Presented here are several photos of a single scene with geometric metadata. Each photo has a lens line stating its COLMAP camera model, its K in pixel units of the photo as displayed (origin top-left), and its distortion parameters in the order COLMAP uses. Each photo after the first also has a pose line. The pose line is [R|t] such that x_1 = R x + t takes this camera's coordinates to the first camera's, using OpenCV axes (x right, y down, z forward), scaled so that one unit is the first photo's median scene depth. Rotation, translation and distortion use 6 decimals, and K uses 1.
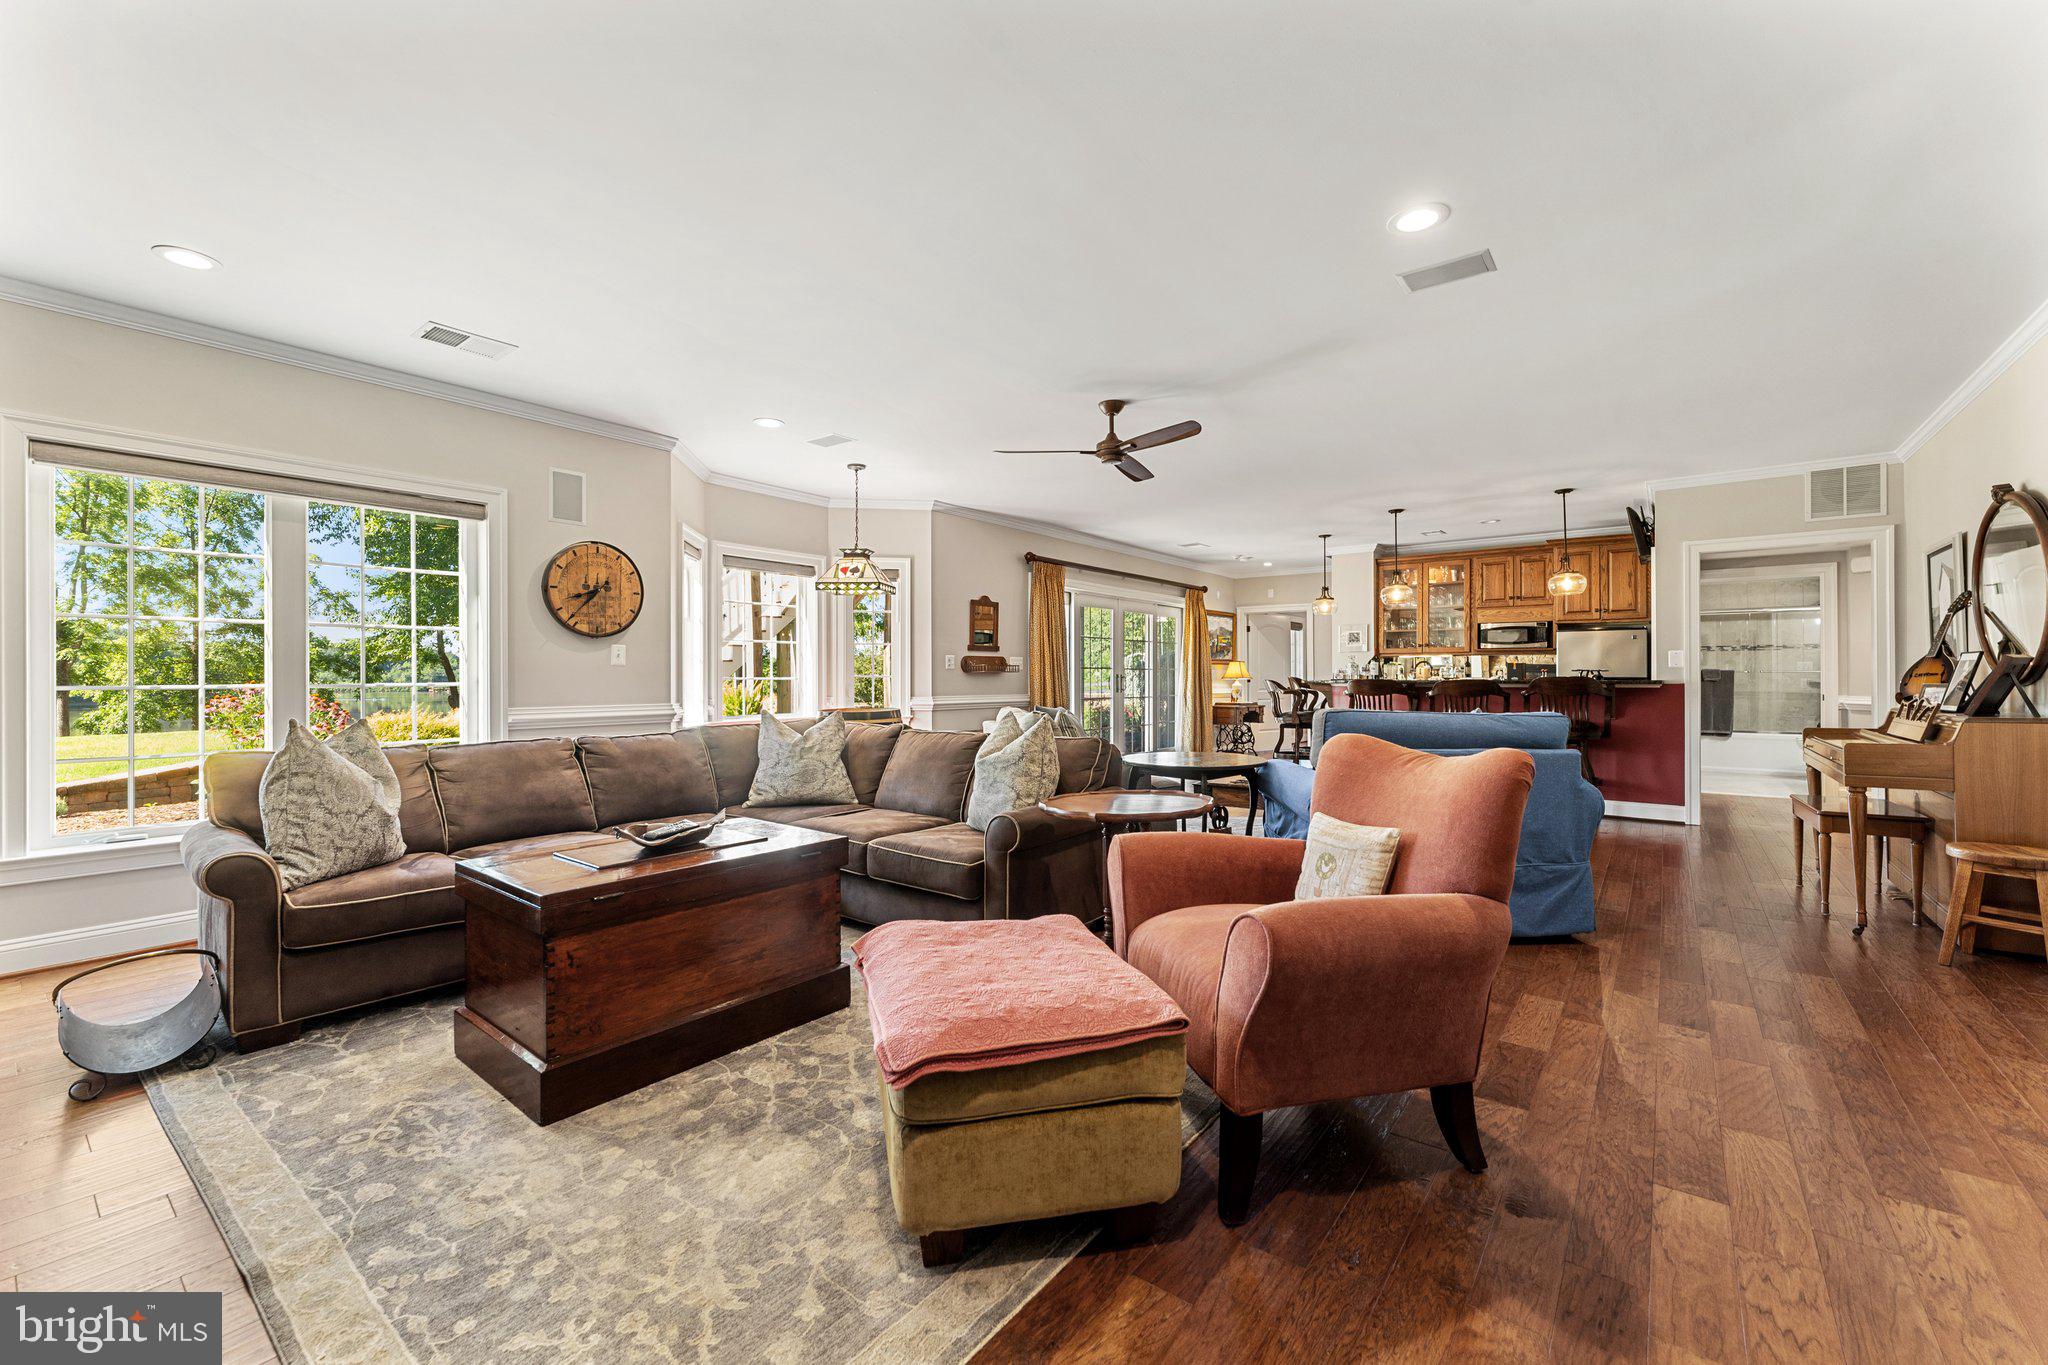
lens RADIAL K [[832.2, 0, 1001.6], [0, 832.2, 674.8], [0, 0, 1]] dist [-0.001068, 0.000331]
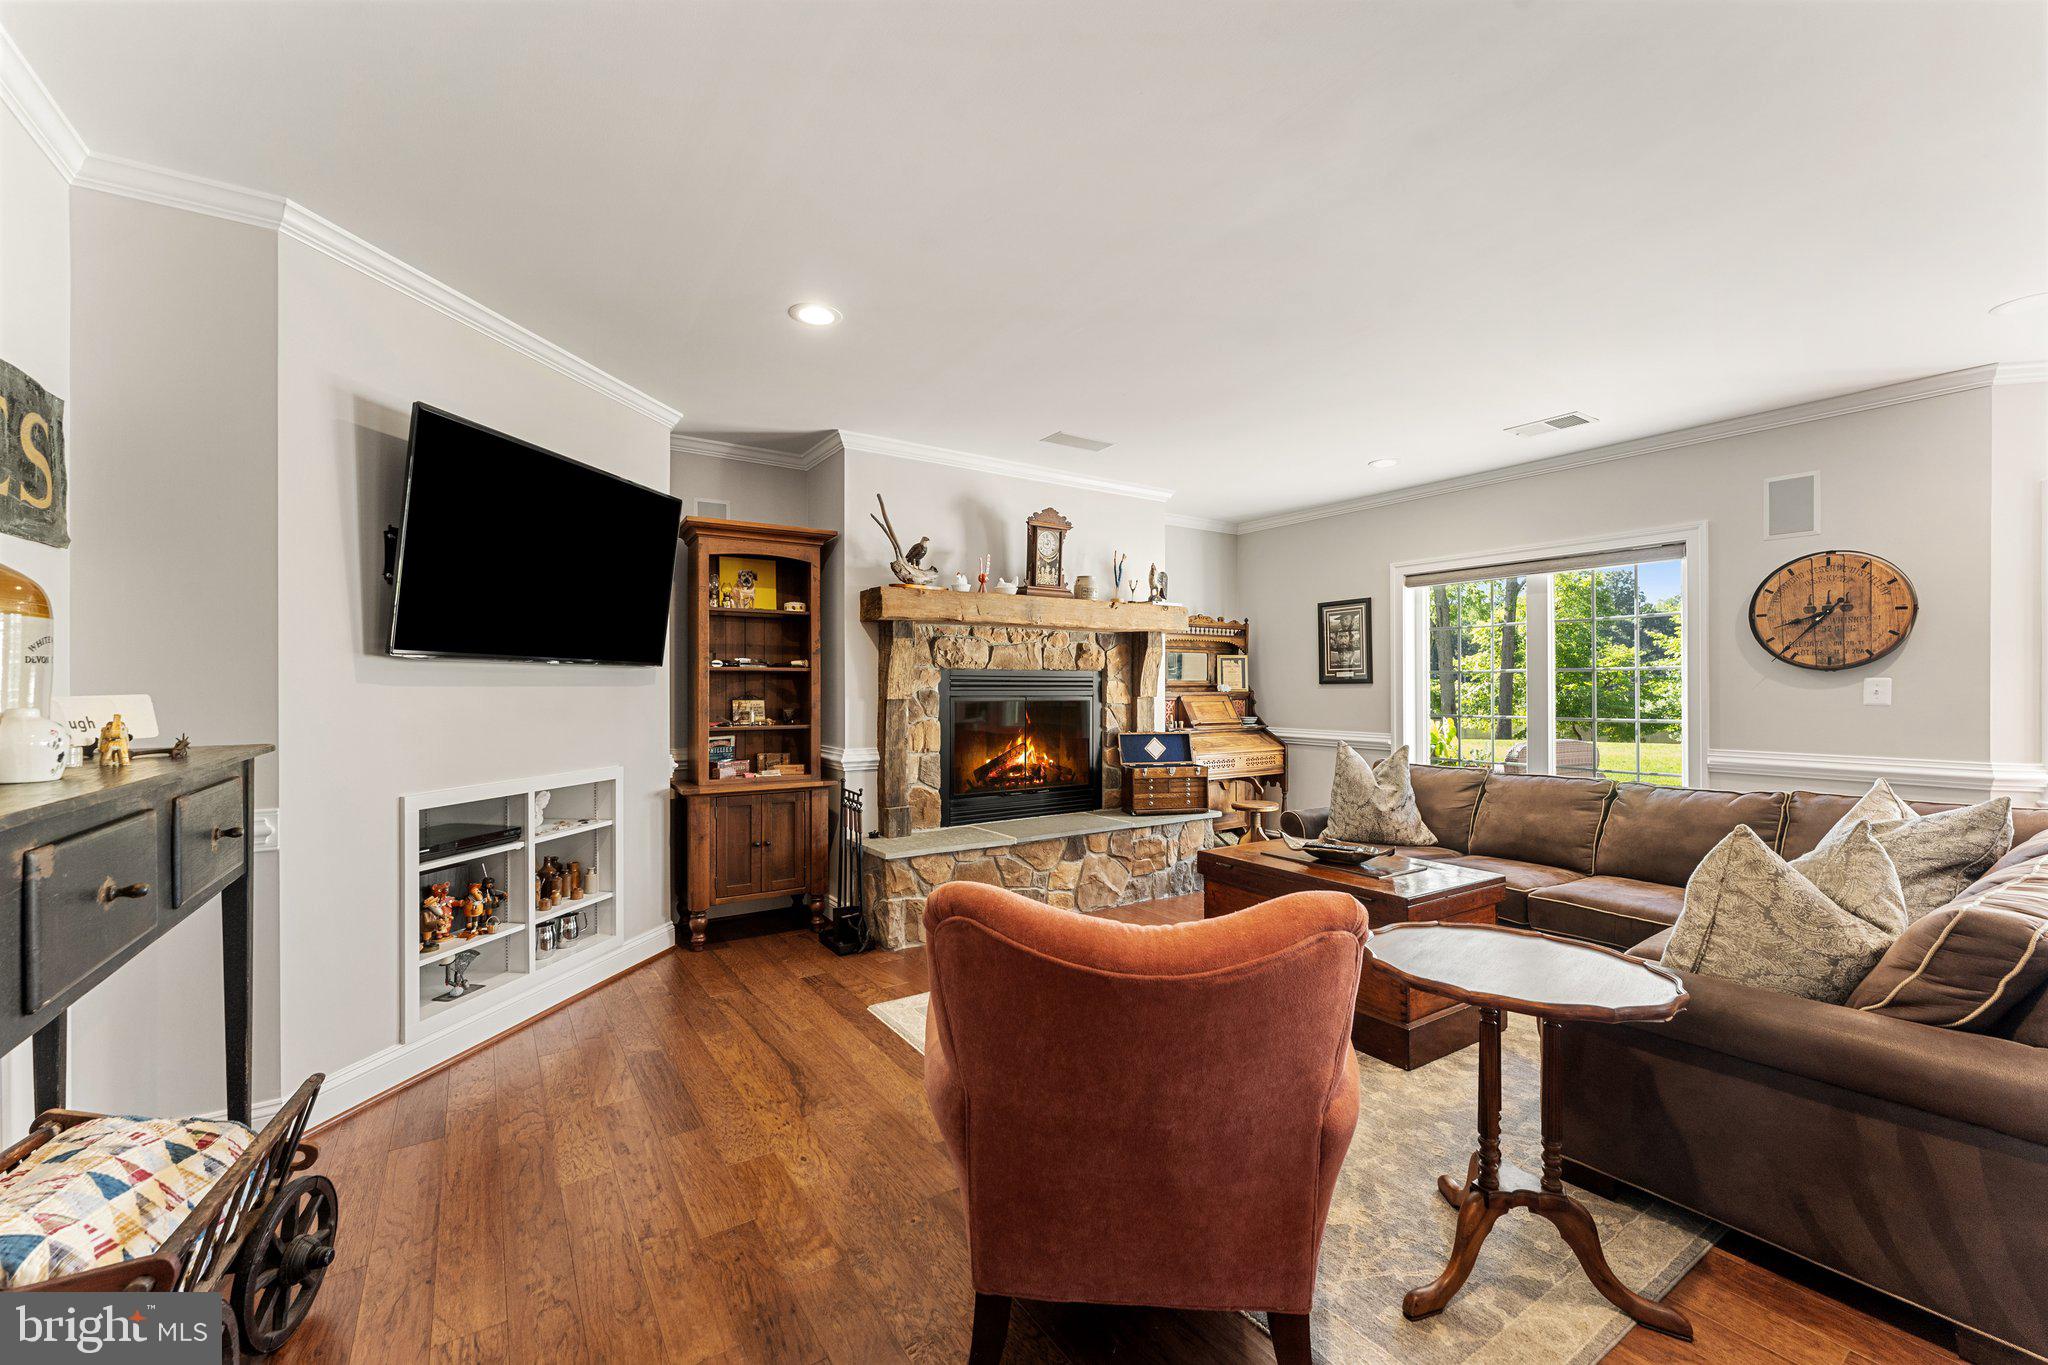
lens RADIAL K [[832.2, 0, 1032.8], [0, 832.2, 689.1], [0, 0, 1]] dist [-0.001068, 0.000331]
pose [[-0.300266, 0.003086, -0.953851, 0.322974], [0.004441, 0.999988, 0.001837, -0.019918], [0.953845, -0.003684, -0.300276, 0.320541]]
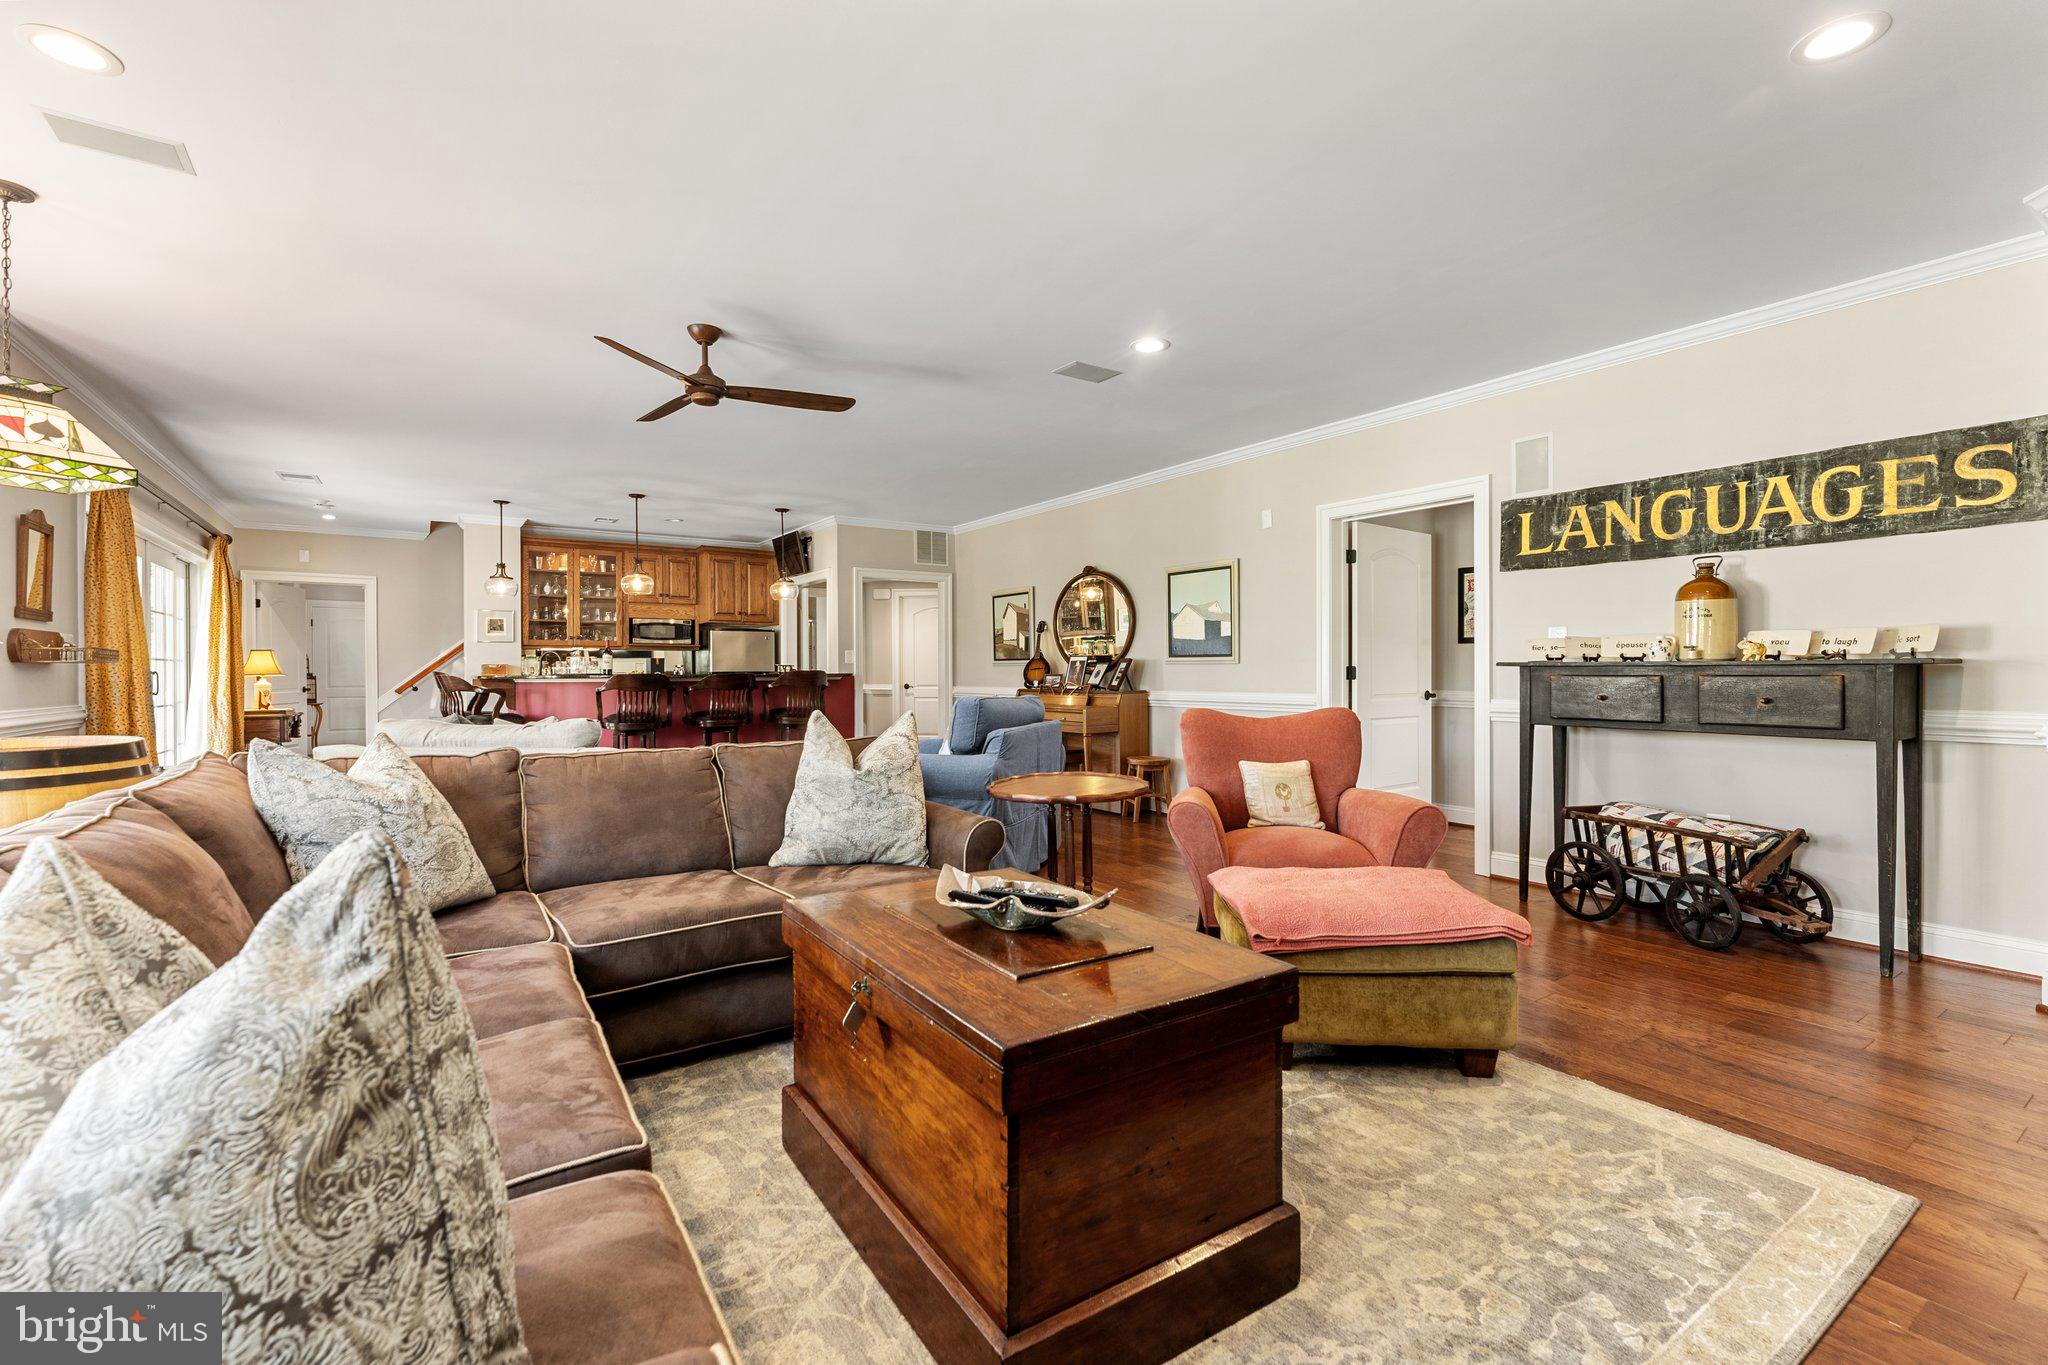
lens RADIAL K [[898.1, 0, 1034.1], [0, 898.1, 674.0], [0, 0, 1]] dist [-0.005486, 0.000161]
pose [[0.288320, -0.002114, 0.957532, -0.363914], [0.000233, 0.999998, 0.002137, 0.003437], [-0.957534, -0.000393, 0.288320, 0.266673]]
